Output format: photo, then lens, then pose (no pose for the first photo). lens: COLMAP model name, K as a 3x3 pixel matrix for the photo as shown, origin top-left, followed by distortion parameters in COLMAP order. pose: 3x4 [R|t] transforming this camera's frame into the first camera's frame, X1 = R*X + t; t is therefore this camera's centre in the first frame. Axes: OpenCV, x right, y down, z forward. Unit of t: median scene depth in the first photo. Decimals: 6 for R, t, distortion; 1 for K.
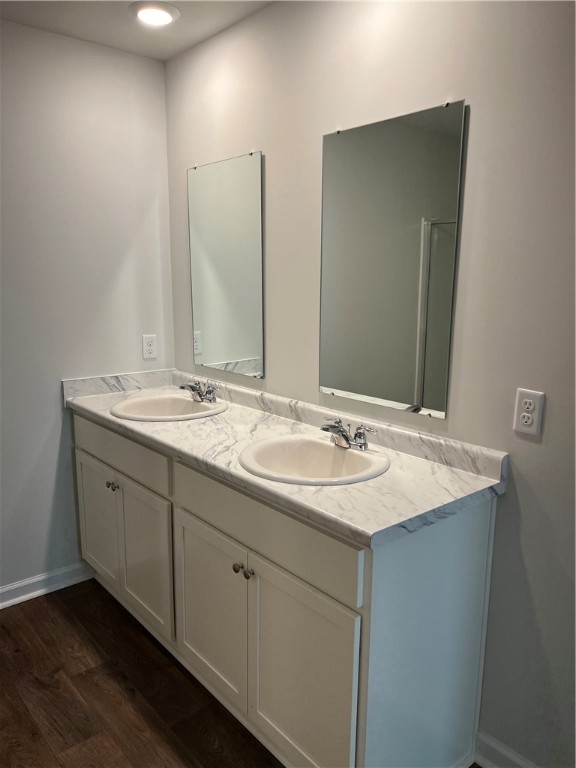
lens RADIAL K [[578.8, 0, 287.1], [0, 578.8, 388.3], [0, 0, 1]] dist [0.027539, -0.024487]
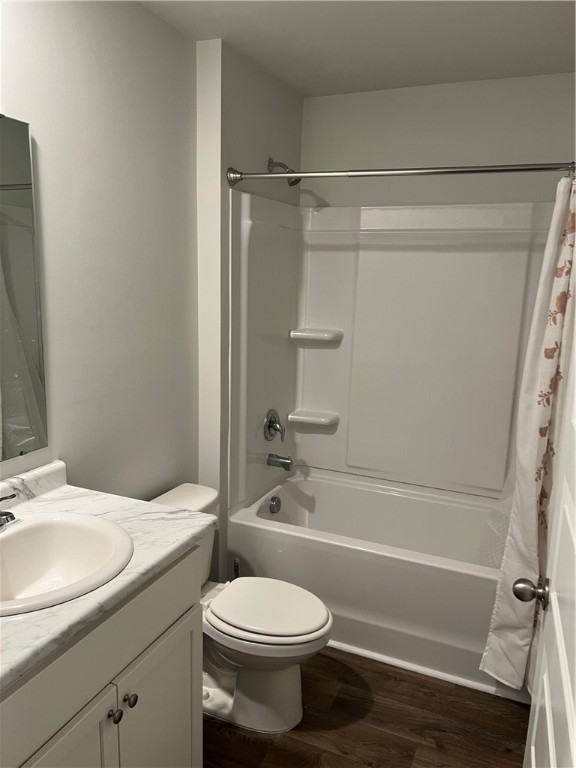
lens RADIAL K [[578.8, 0, 288.5], [0, 578.8, 385.6], [0, 0, 1]] dist [0.027539, -0.024487]
pose [[-0.443402, -0.155378, 0.882753, -0.739368], [0.186548, 0.947296, 0.260441, -0.206675], [-0.876695, 0.280156, -0.391048, 1.001325]]
